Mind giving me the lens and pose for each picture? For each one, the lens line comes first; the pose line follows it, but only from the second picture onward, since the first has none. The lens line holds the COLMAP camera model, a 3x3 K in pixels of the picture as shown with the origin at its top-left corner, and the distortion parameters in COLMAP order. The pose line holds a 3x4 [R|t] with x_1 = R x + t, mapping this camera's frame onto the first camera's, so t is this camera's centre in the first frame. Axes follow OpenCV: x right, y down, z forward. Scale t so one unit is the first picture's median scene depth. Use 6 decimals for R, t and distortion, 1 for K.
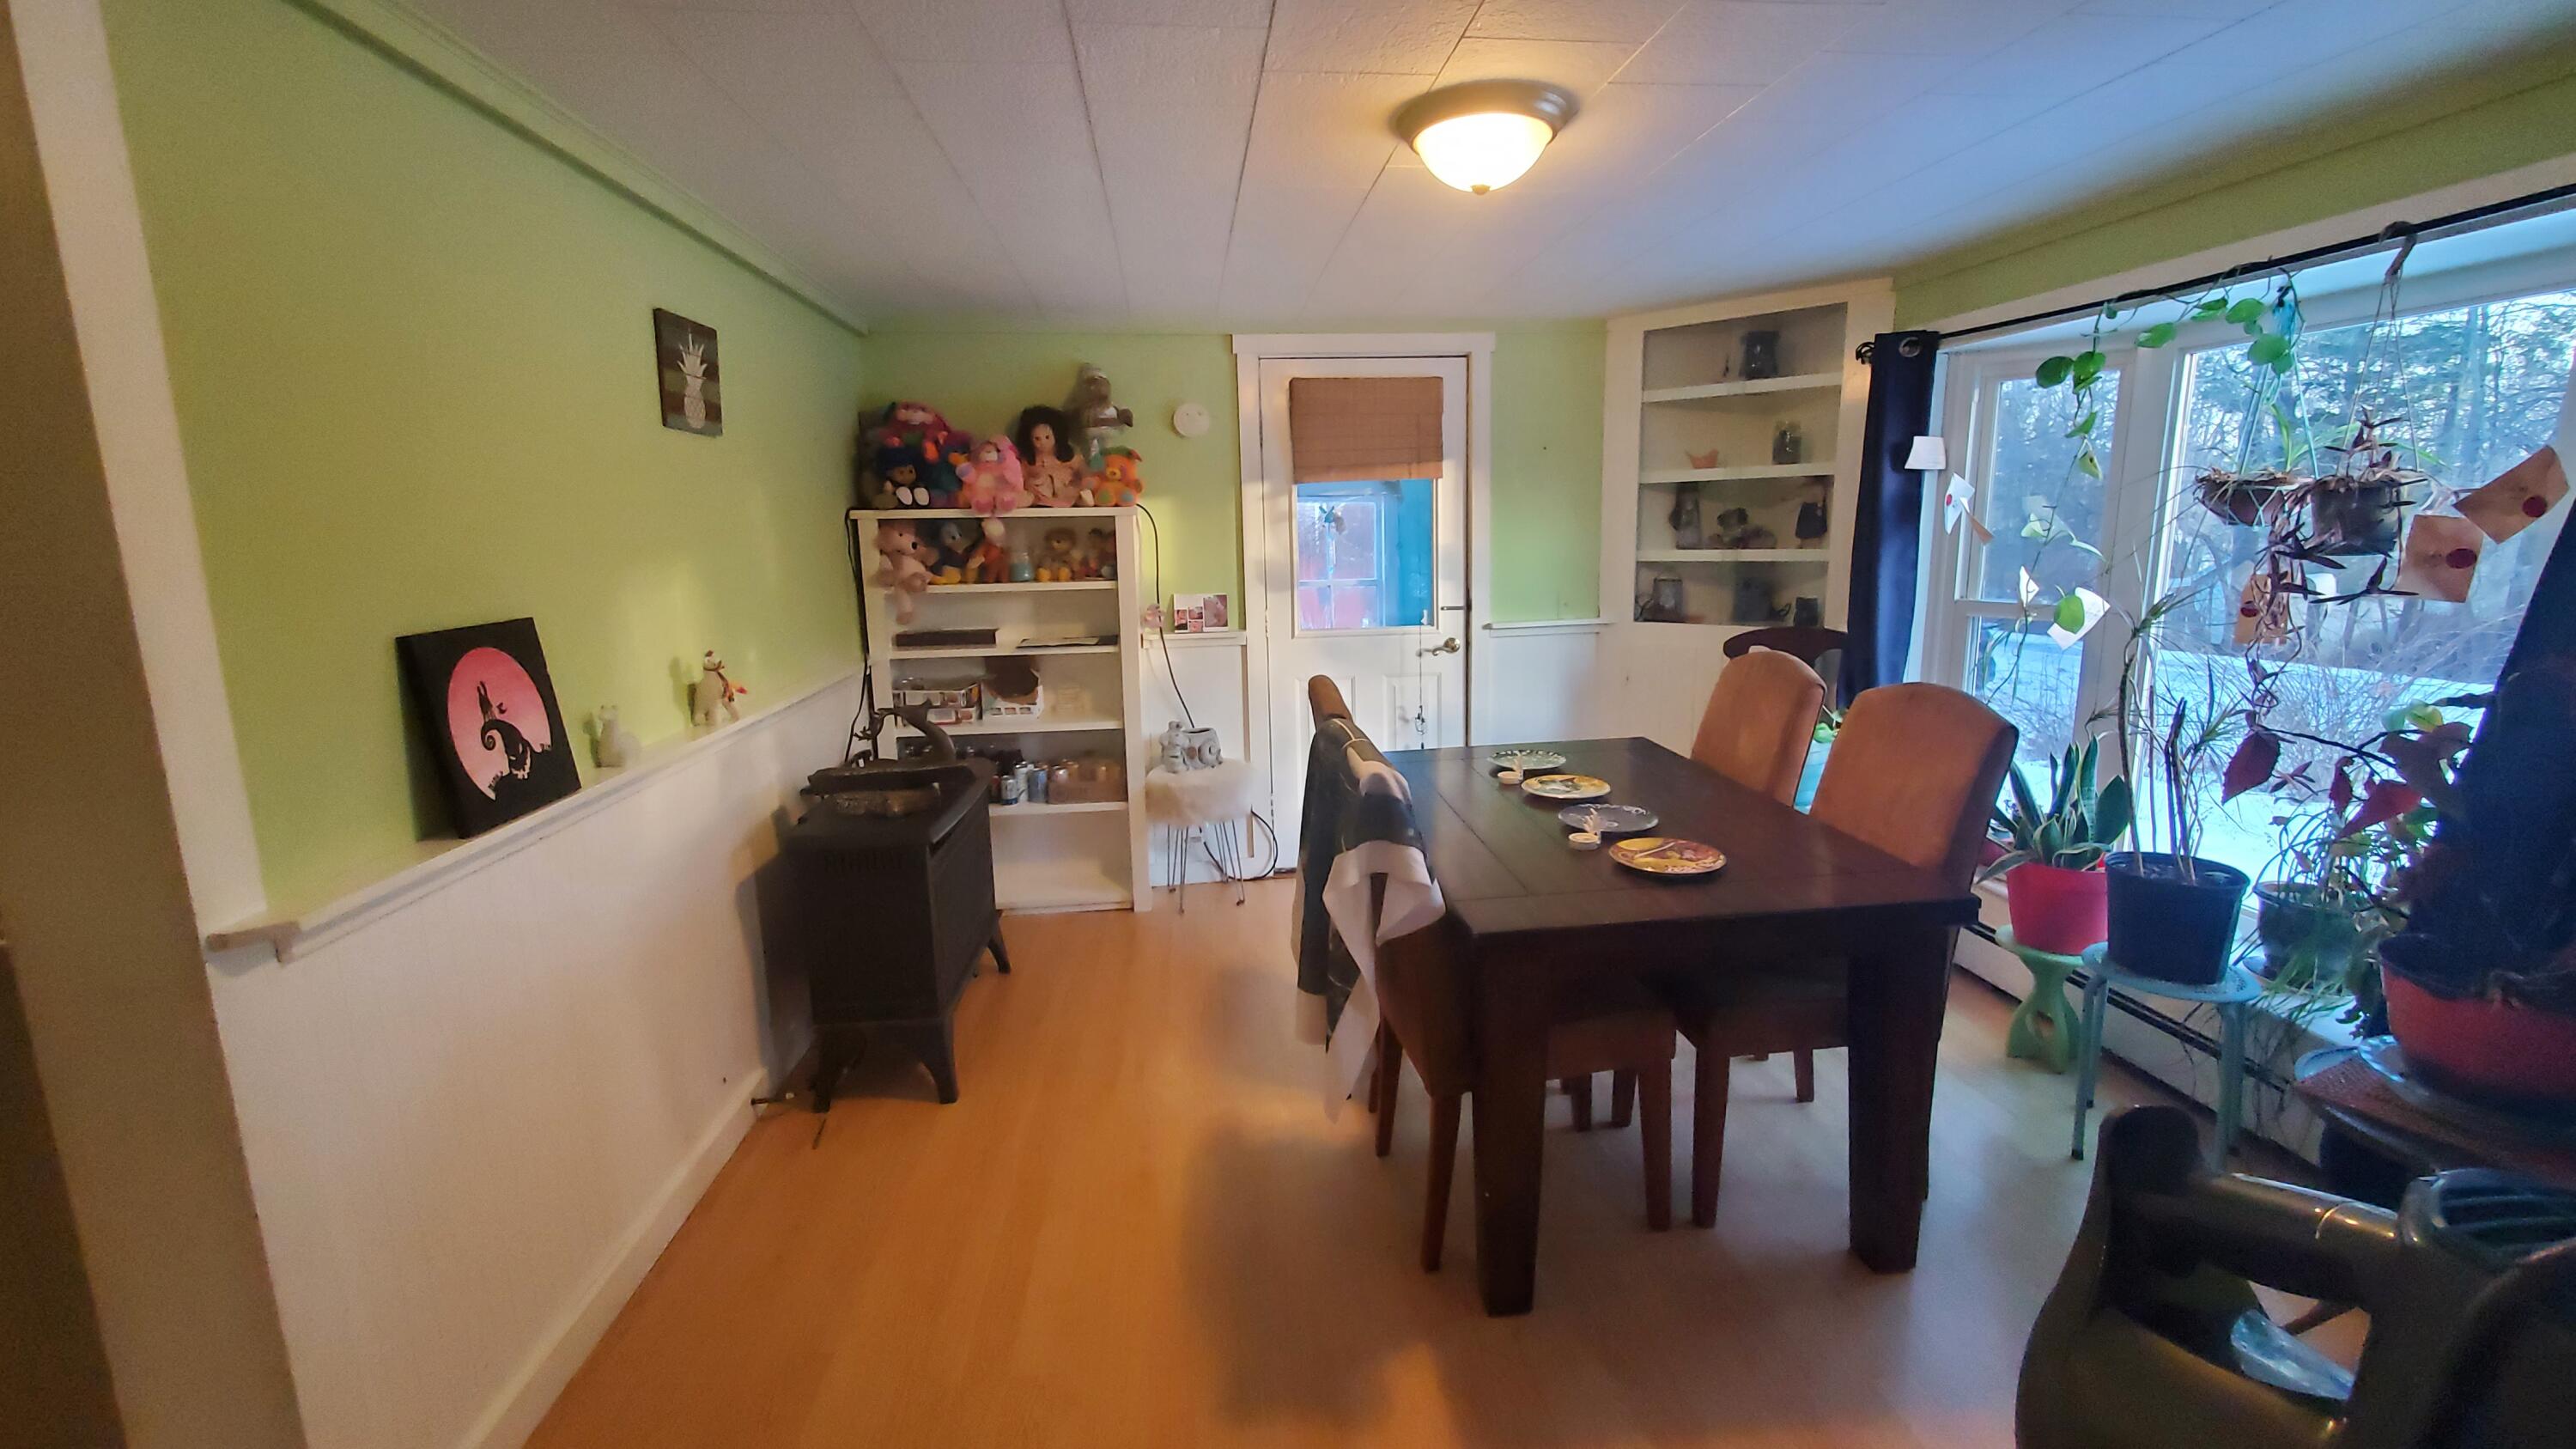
lens RADIAL K [[1029.5, 0, 1304.4], [0, 1029.5, 697.0], [0, 0, 1]] dist [0.003730, -0.003200]
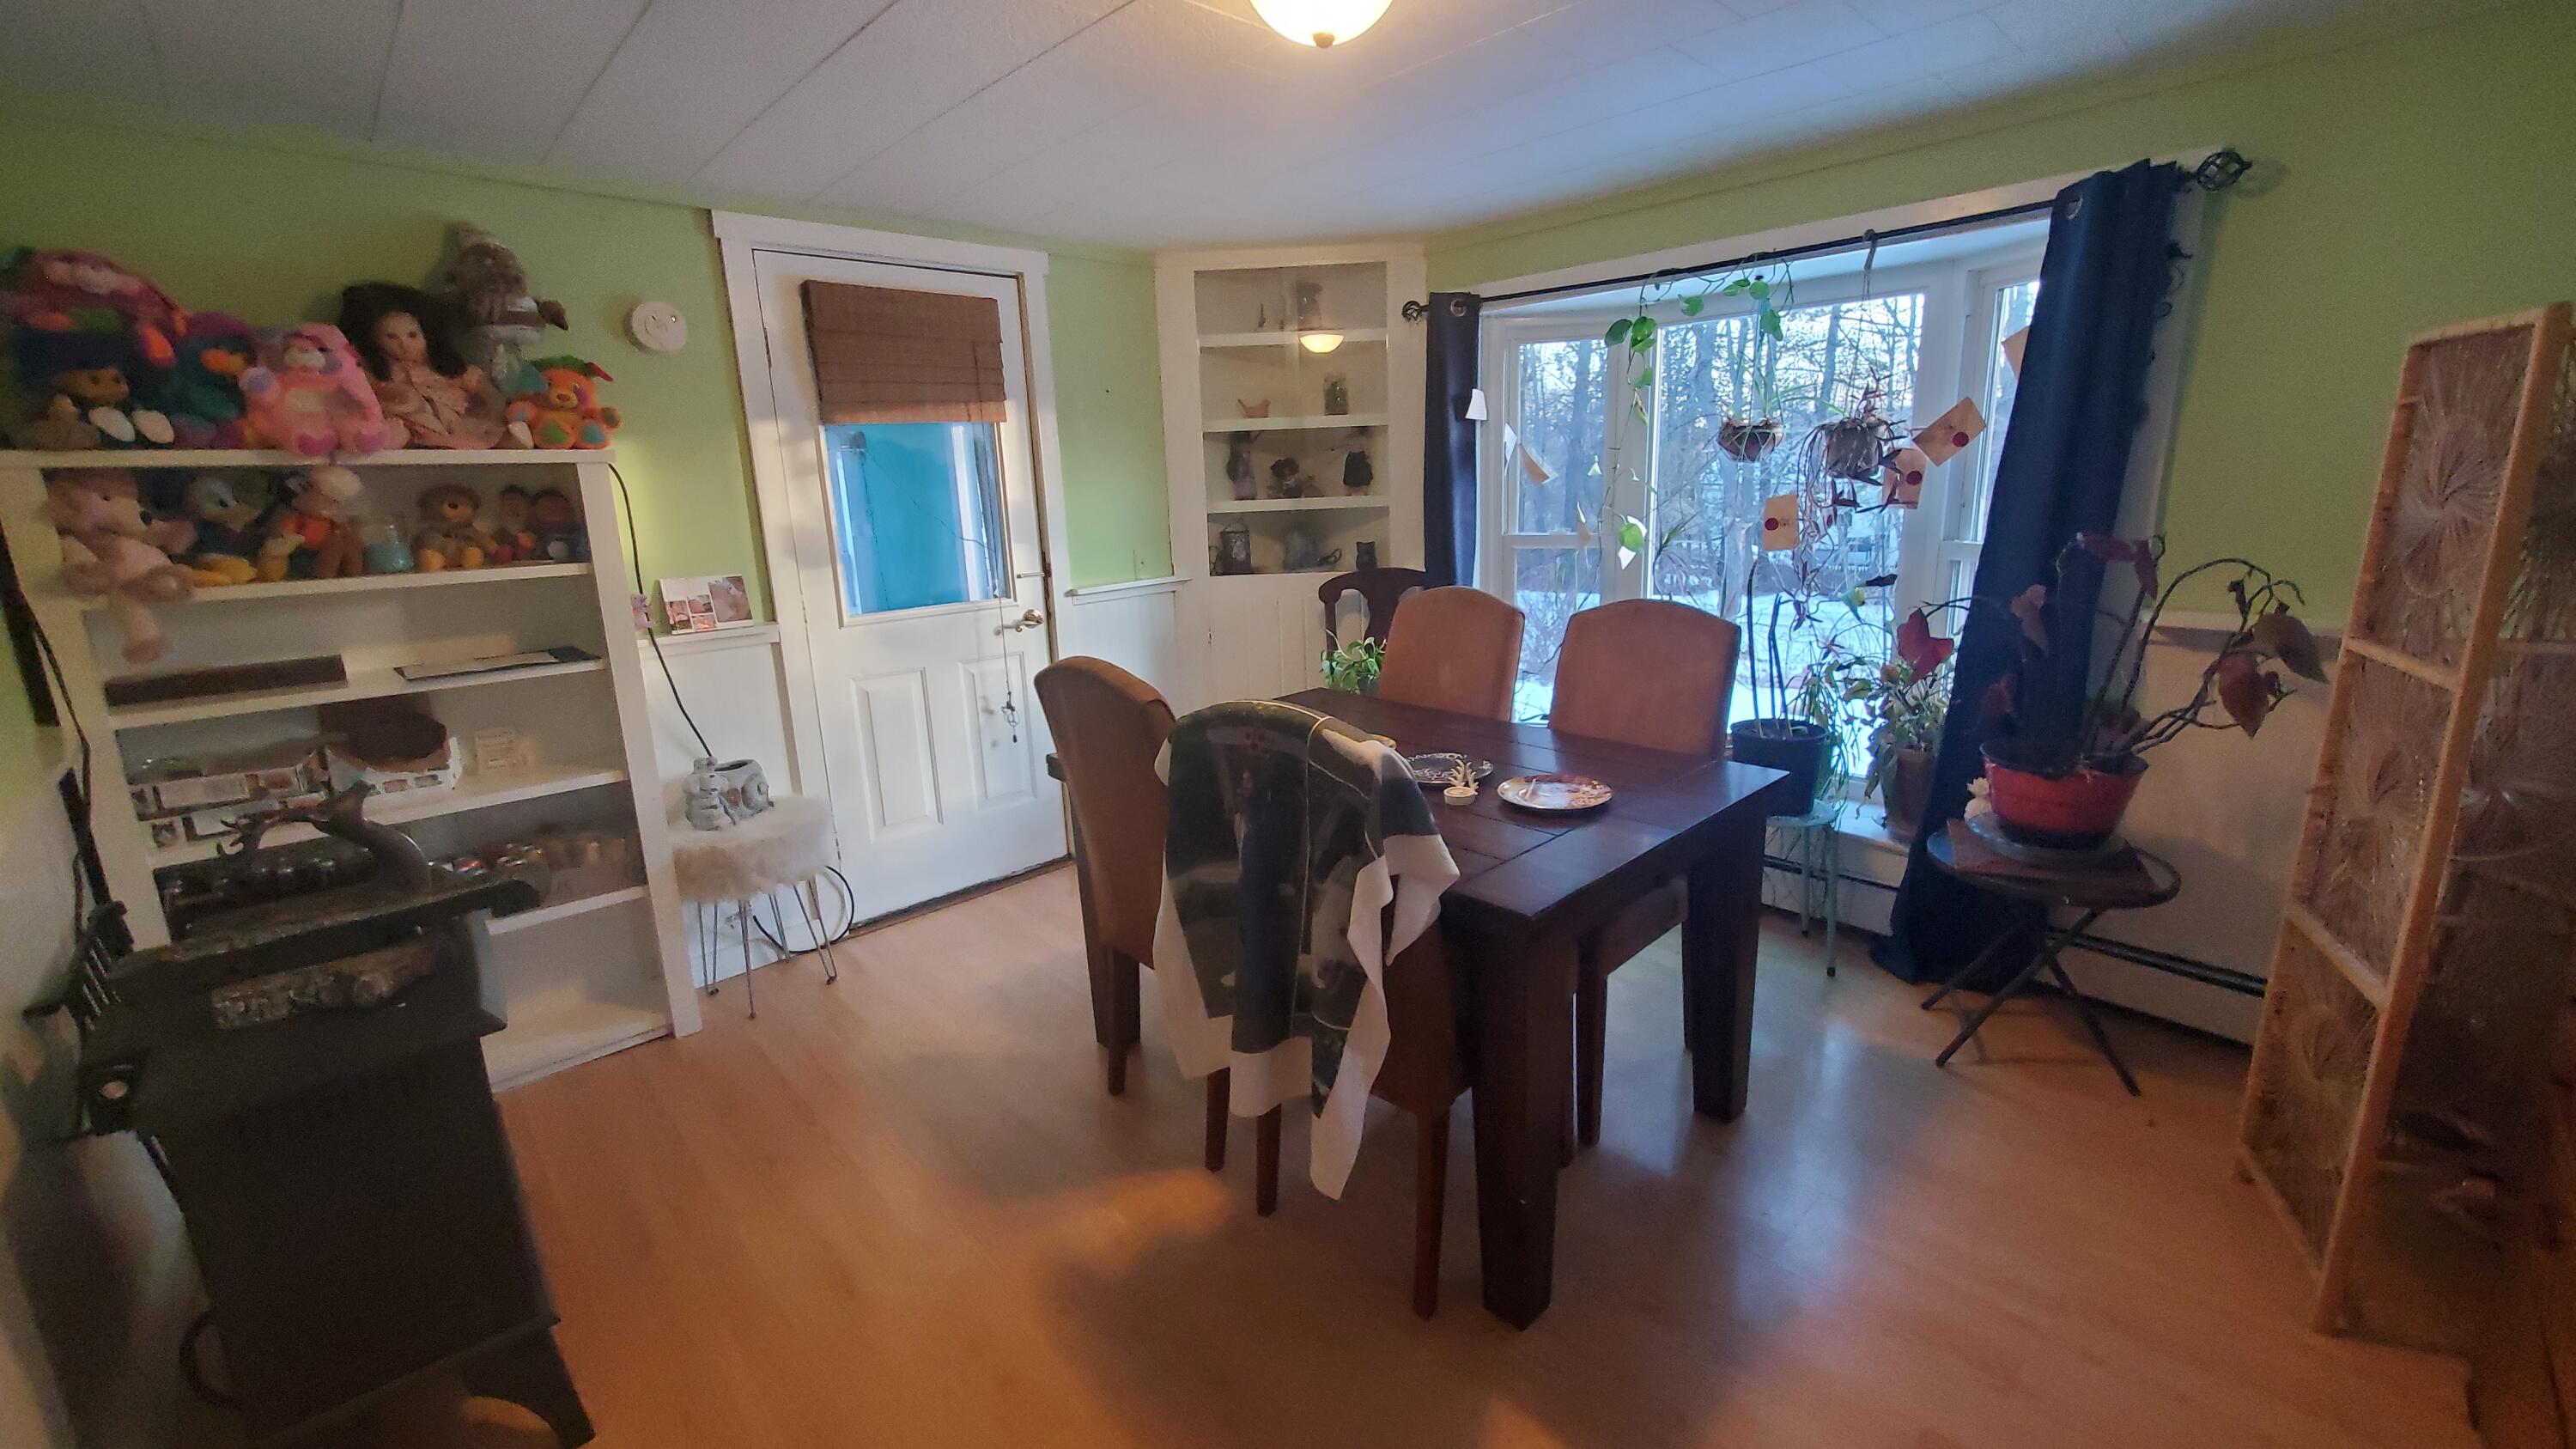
lens RADIAL K [[1029.5, 0, 1298.6], [0, 1029.5, 698.8], [0, 0, 1]] dist [0.003730, -0.003200]
pose [[0.794884, -0.134242, 0.591724, -0.214230], [0.119399, 0.990757, 0.064377, -0.013166], [-0.594897, 0.019479, 0.803566, 0.188236]]
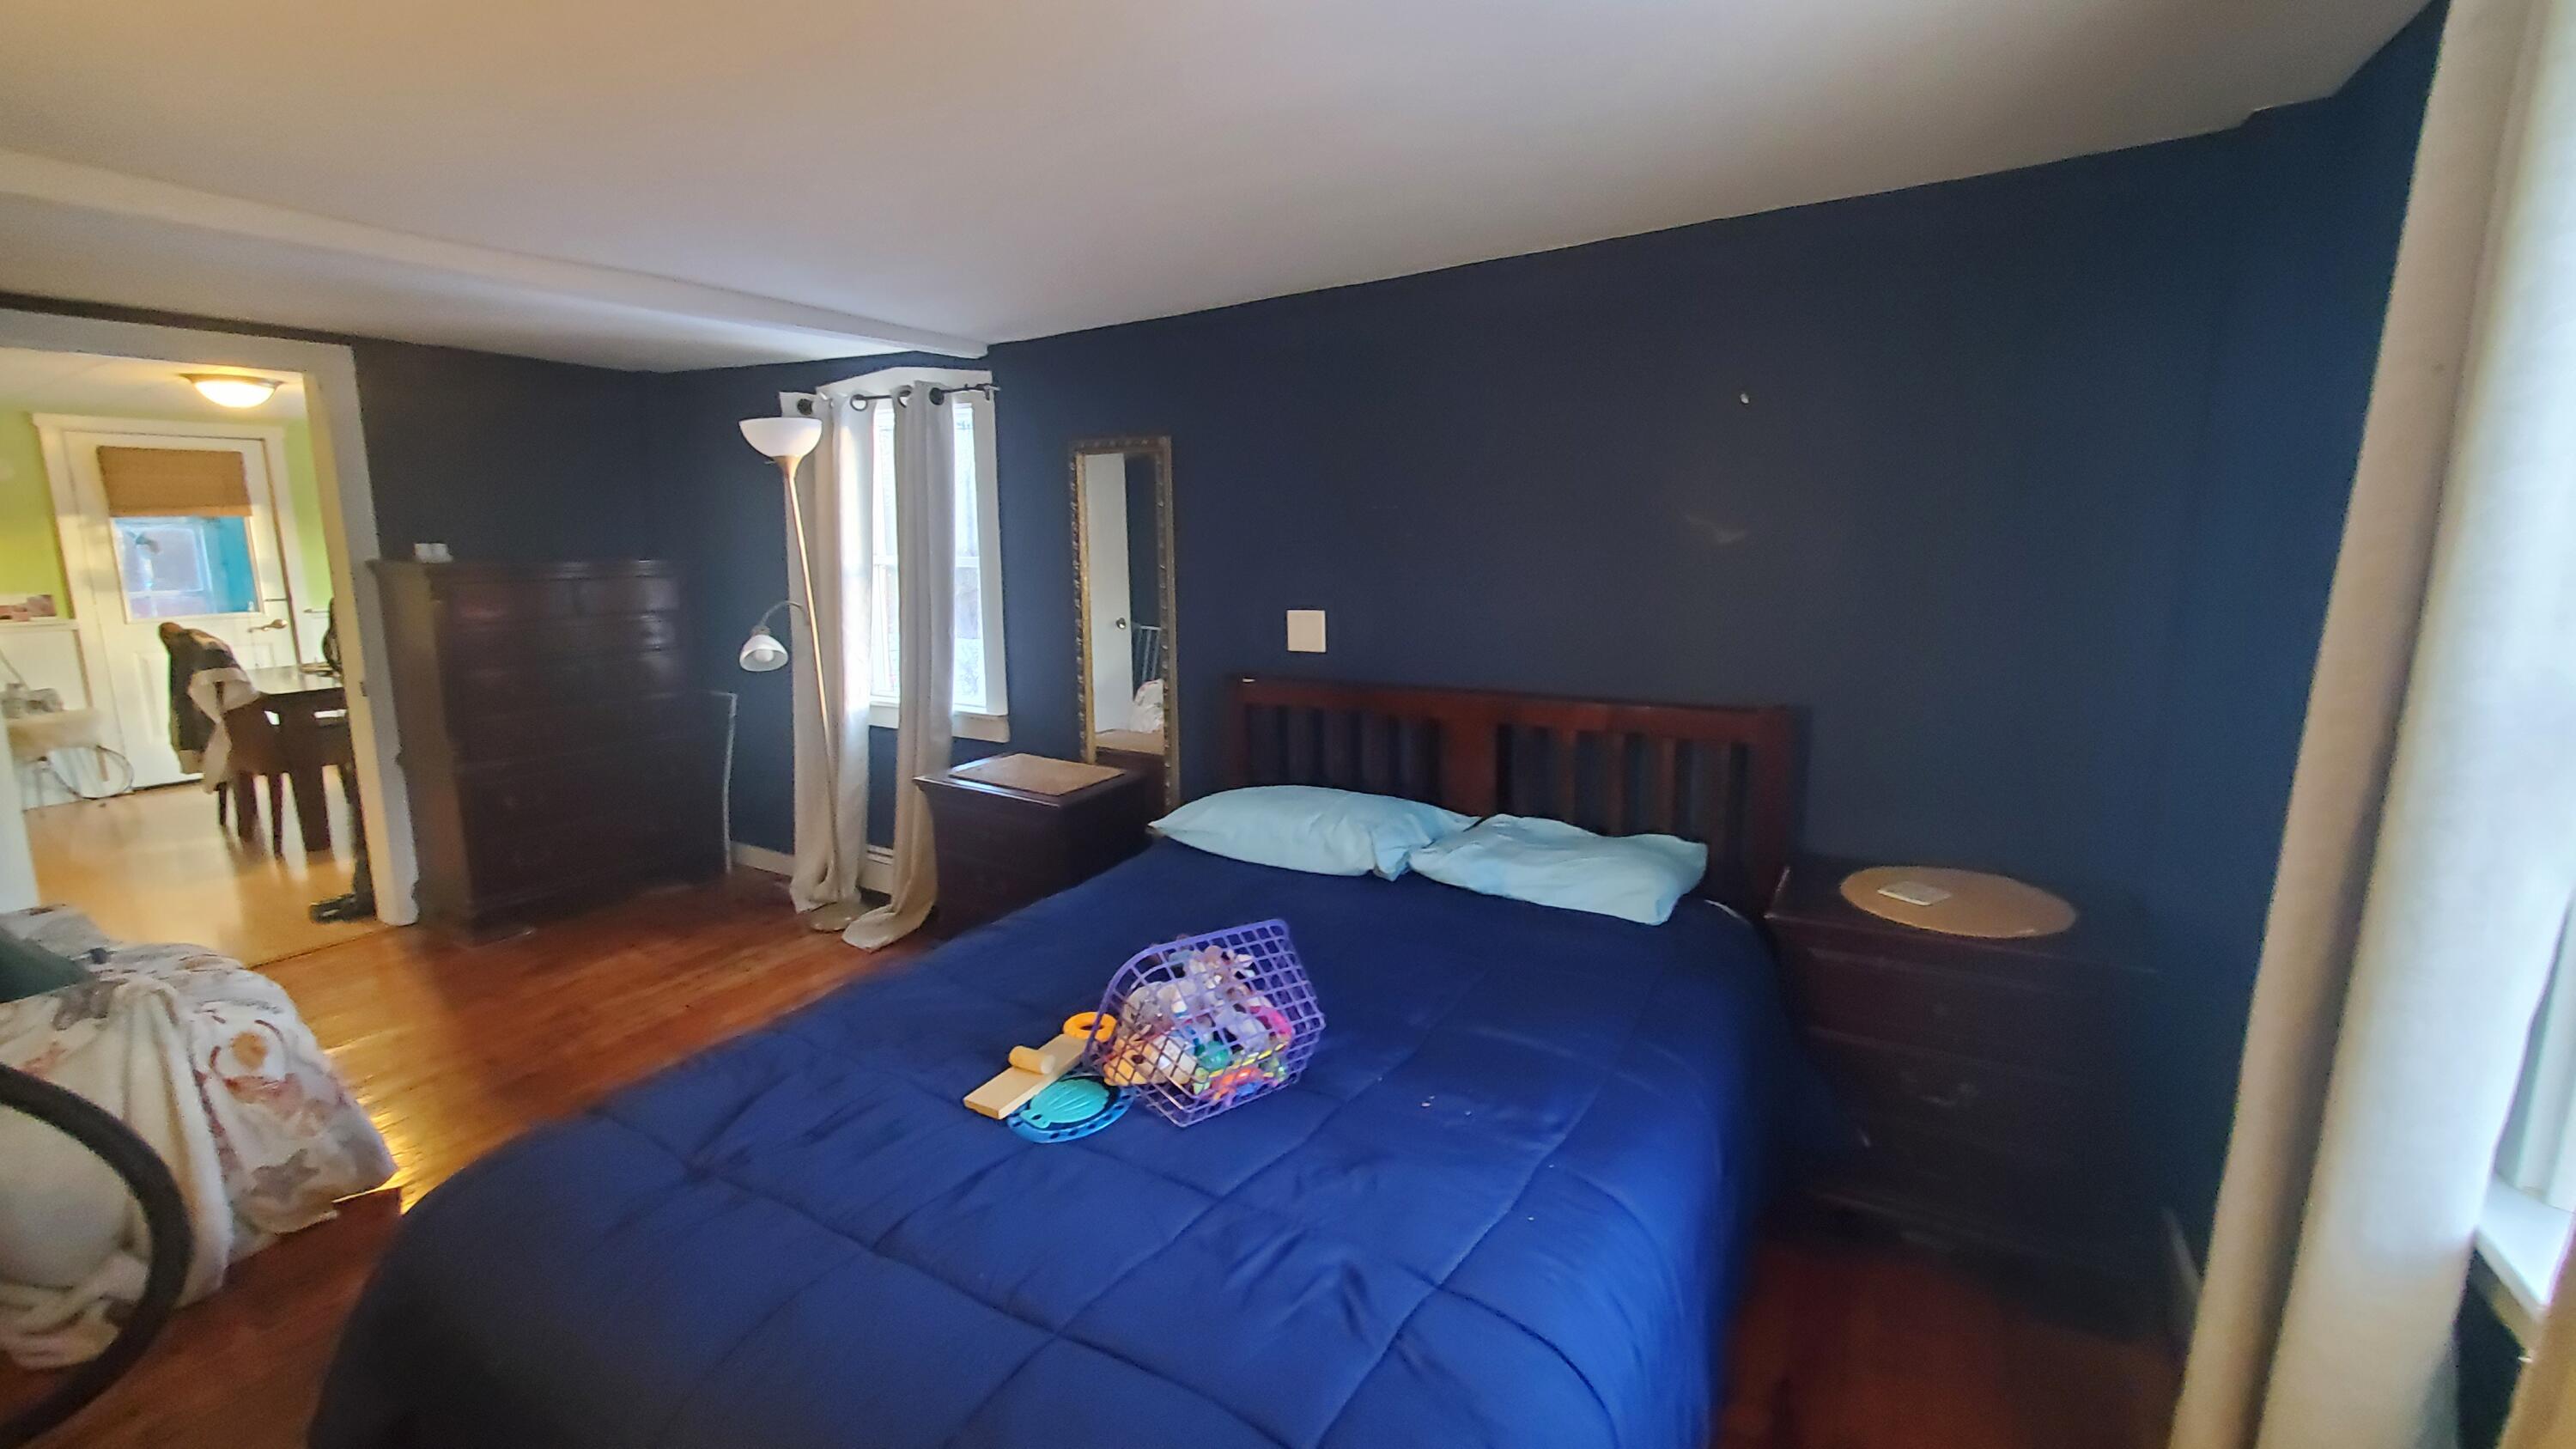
lens RADIAL K [[1029.5, 0, 1291.3], [0, 1029.5, 707.1], [0, 0, 1]] dist [0.003730, -0.003200]
pose [[0.637653, -0.105262, 0.763098, -0.086645], [0.120784, 0.992029, 0.035912, 0.216592], [-0.760796, 0.069271, 0.645284, -1.233031]]
